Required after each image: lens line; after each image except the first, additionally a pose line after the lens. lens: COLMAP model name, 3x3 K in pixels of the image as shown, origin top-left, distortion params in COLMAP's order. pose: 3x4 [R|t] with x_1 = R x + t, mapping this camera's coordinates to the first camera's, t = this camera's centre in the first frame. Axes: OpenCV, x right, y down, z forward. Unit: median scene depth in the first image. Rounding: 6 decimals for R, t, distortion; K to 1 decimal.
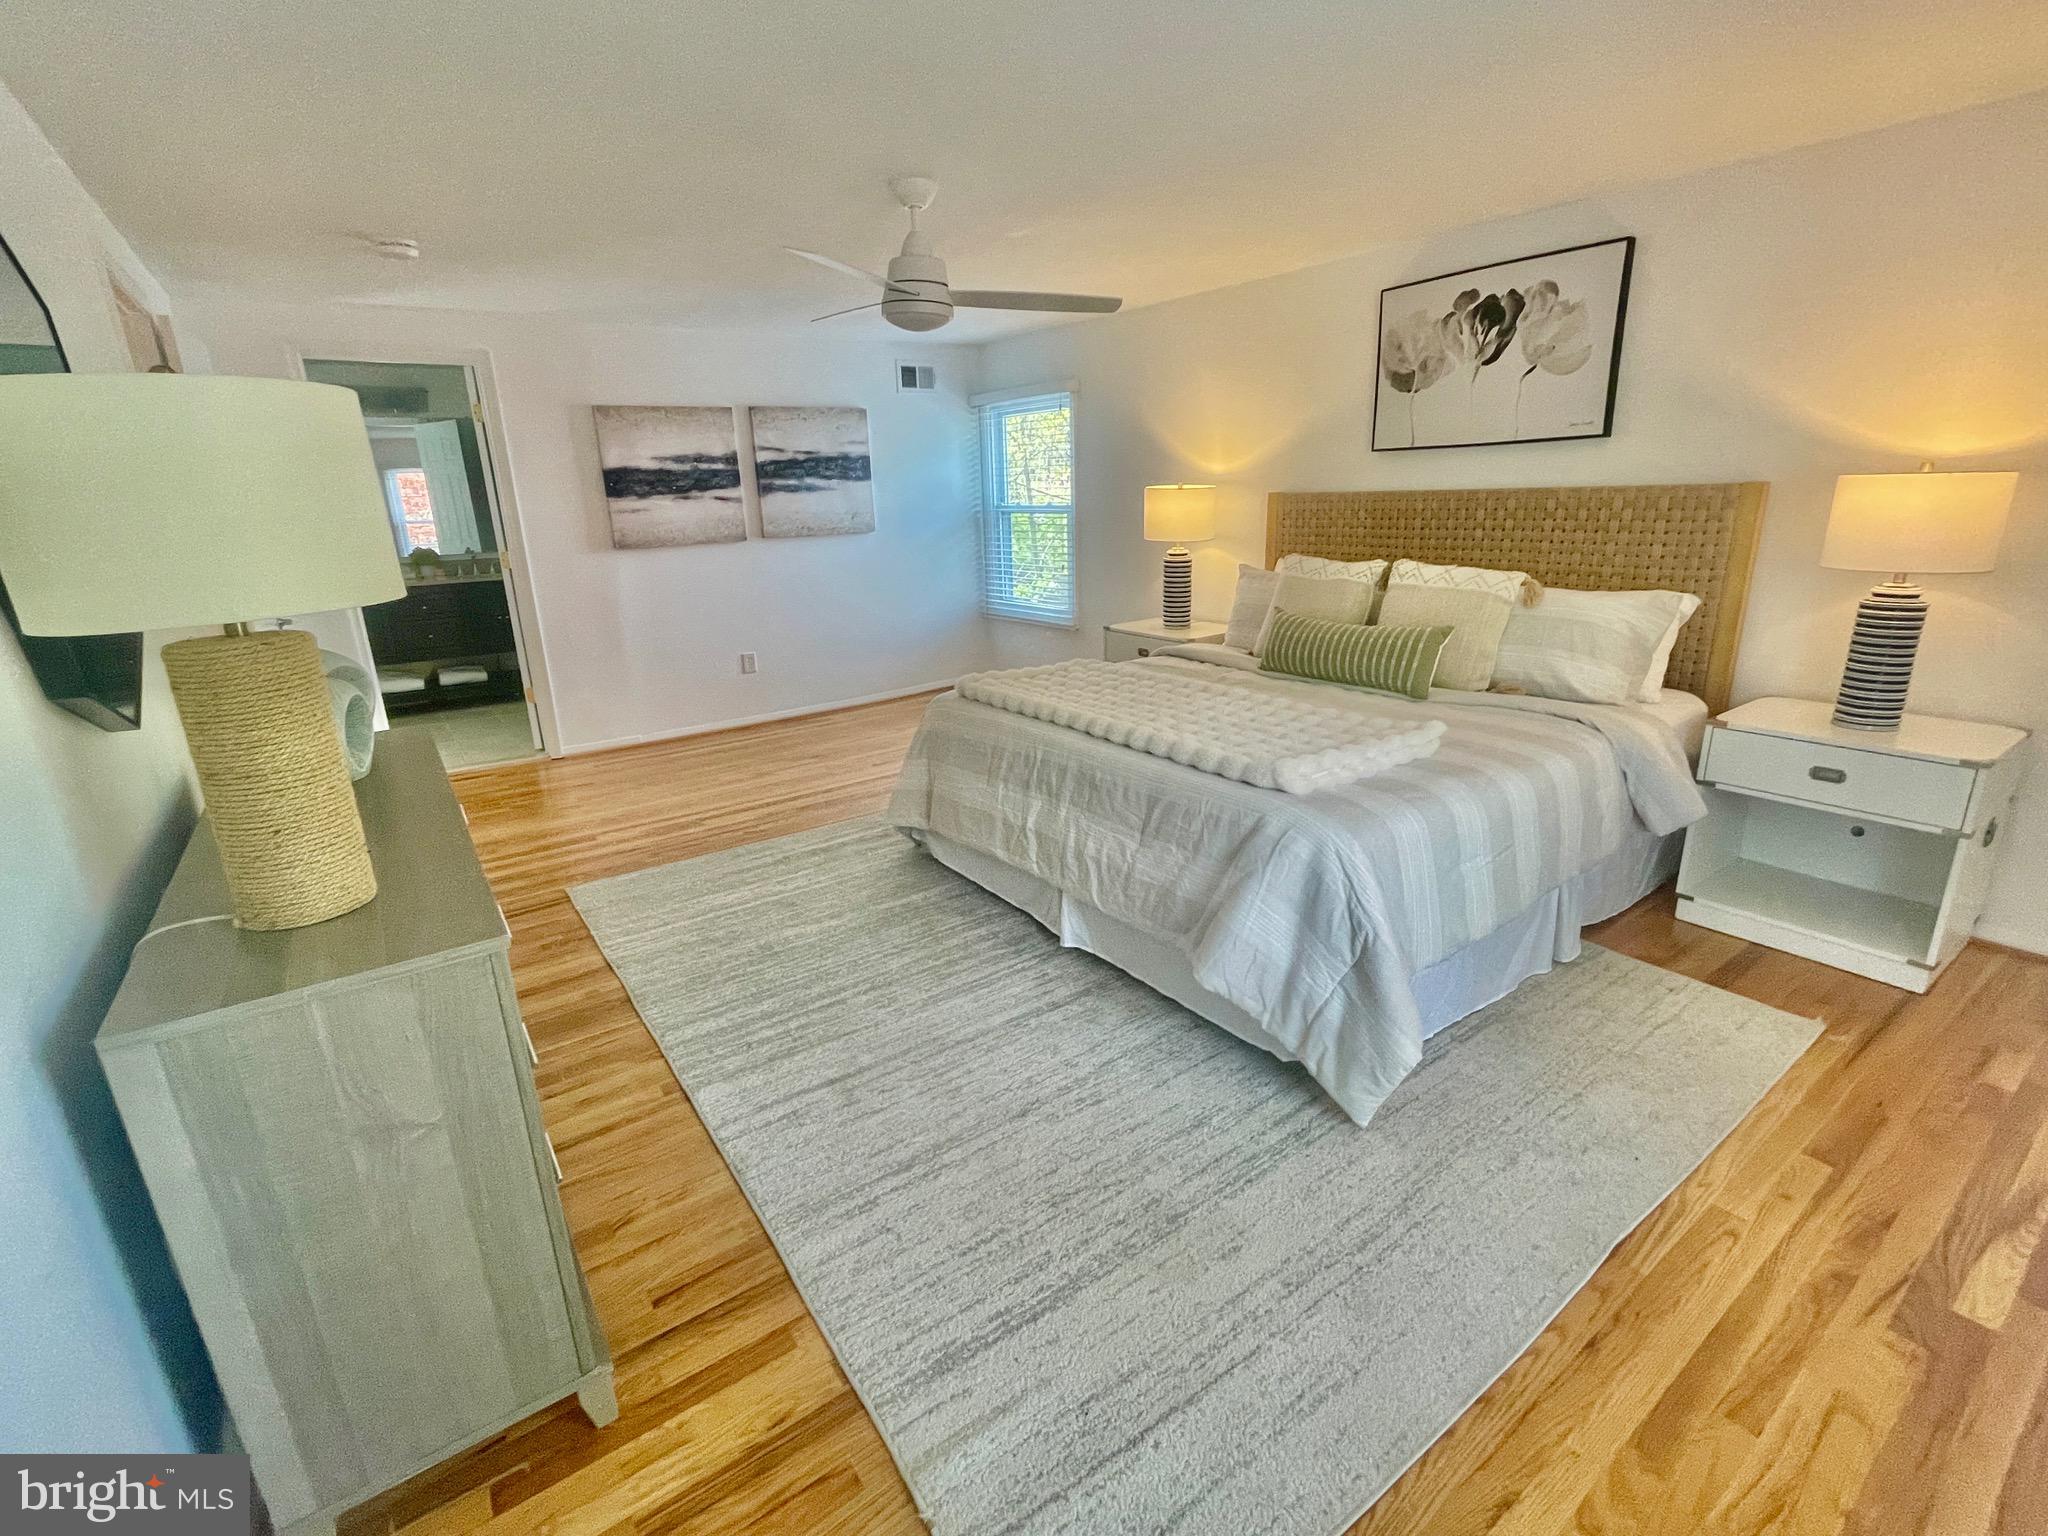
lens RADIAL K [[927.7, 0, 1020.8], [0, 927.7, 765.8], [0, 0, 1]] dist [0.000626, -0.001130]
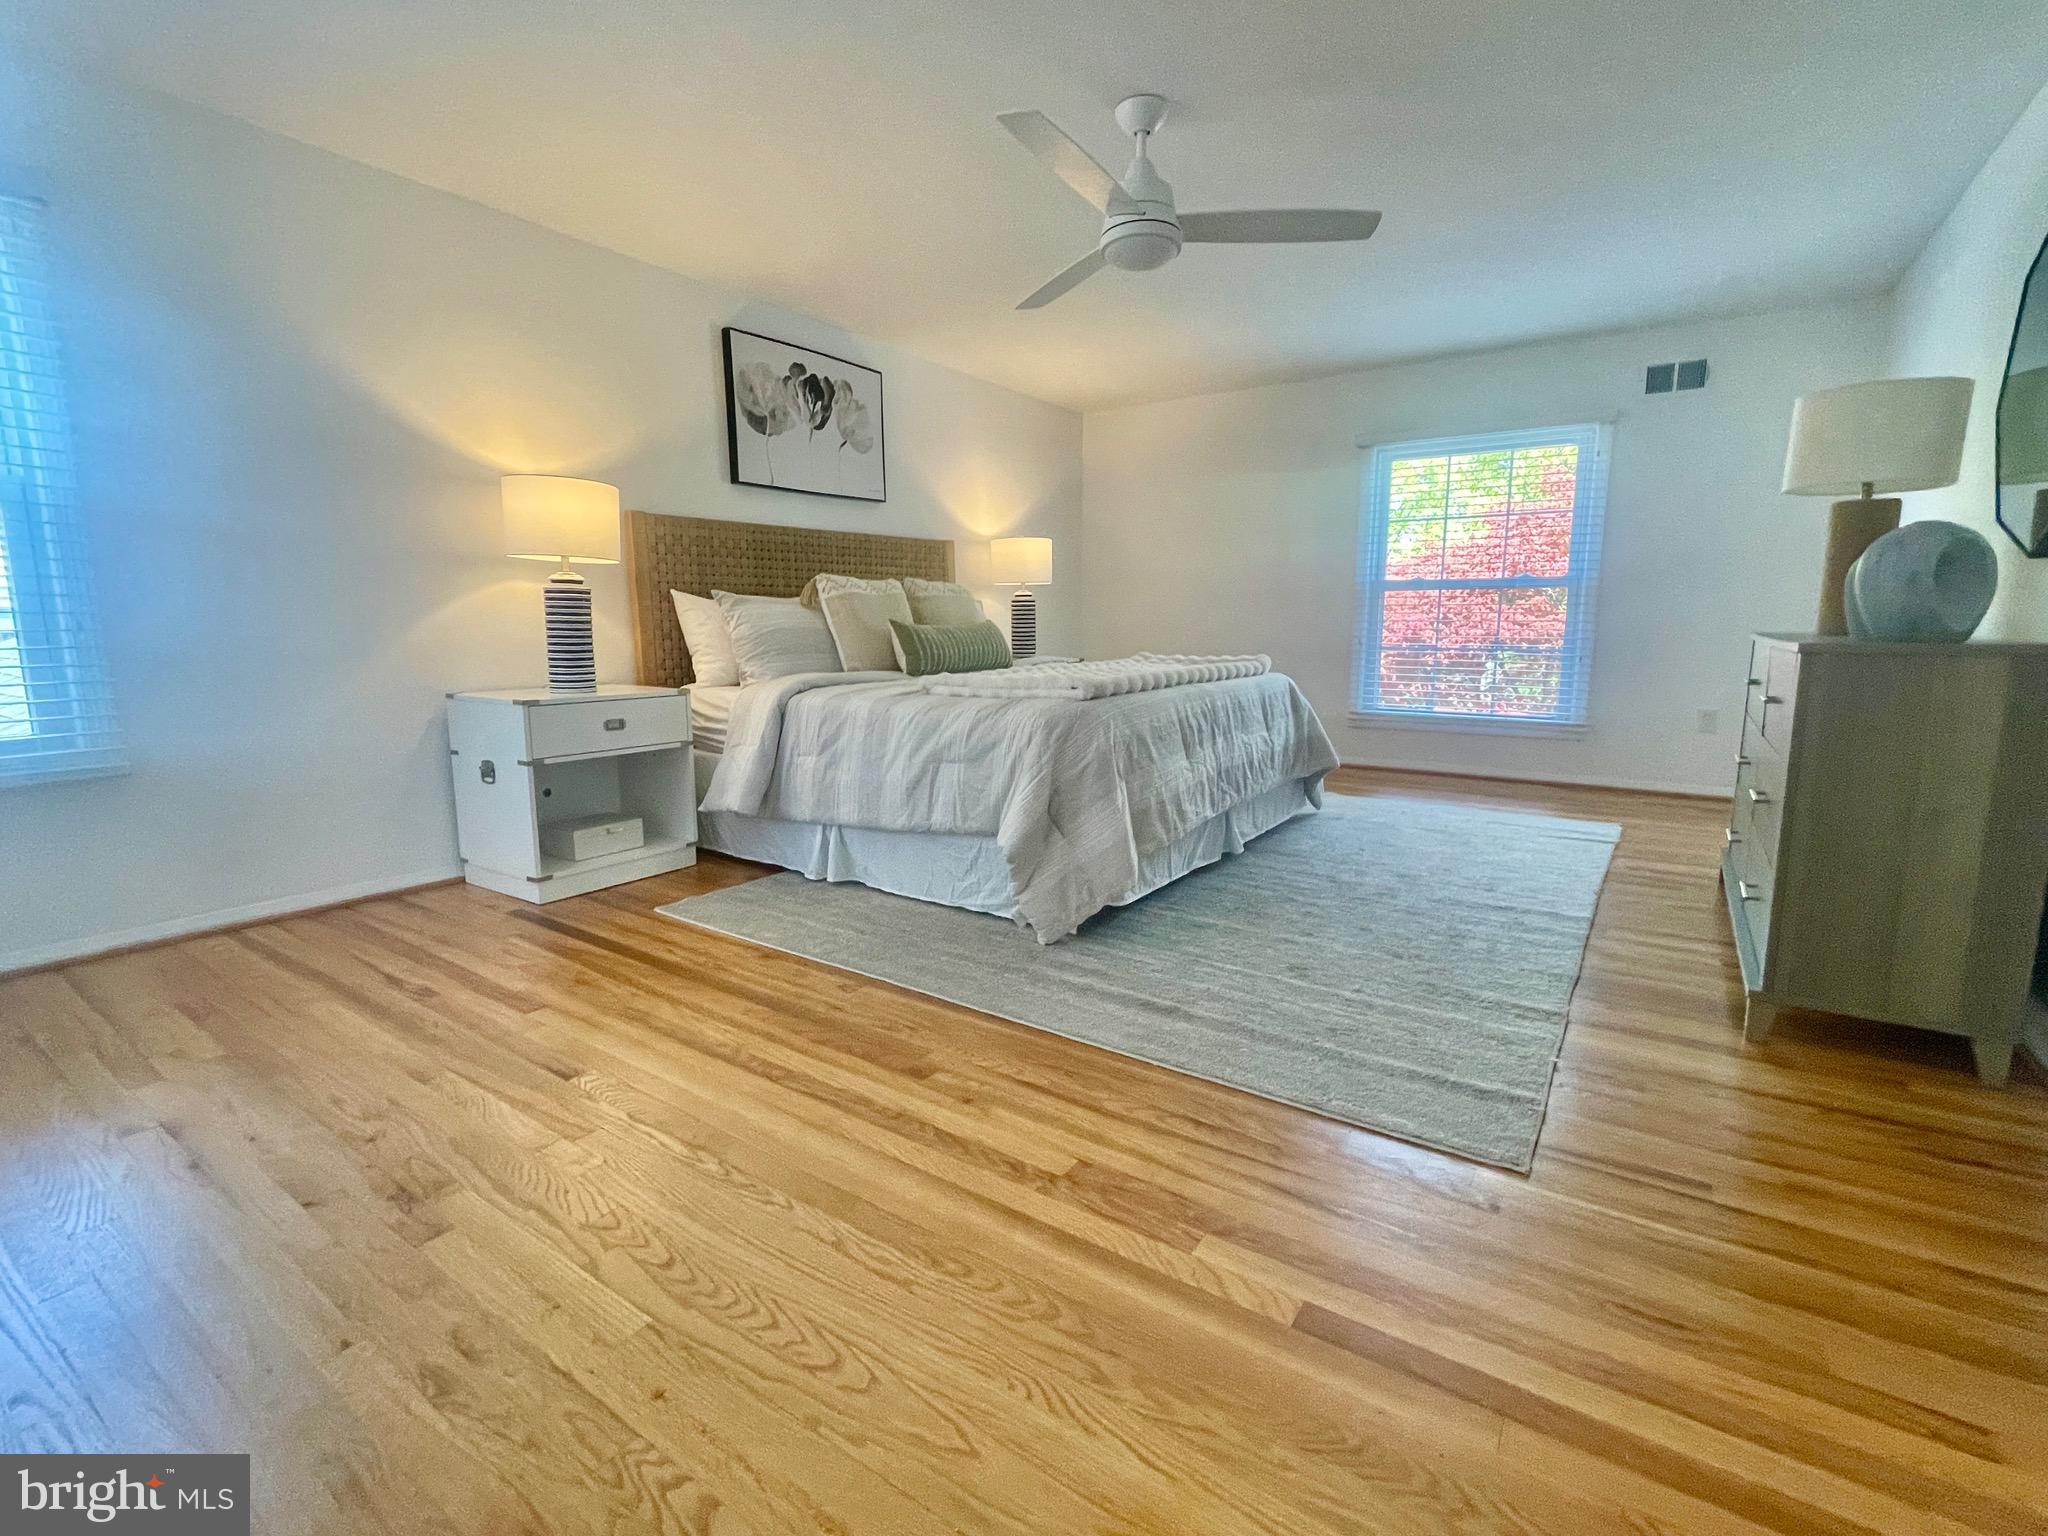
lens RADIAL K [[927.7, 0, 1017.3], [0, 927.7, 768.3], [0, 0, 1]] dist [0.000626, -0.001130]
pose [[-0.337569, -0.117342, 0.933958, -0.749626], [0.288681, 0.931482, 0.221372, -0.199539], [-0.895941, 0.344344, -0.280565, 1.199939]]
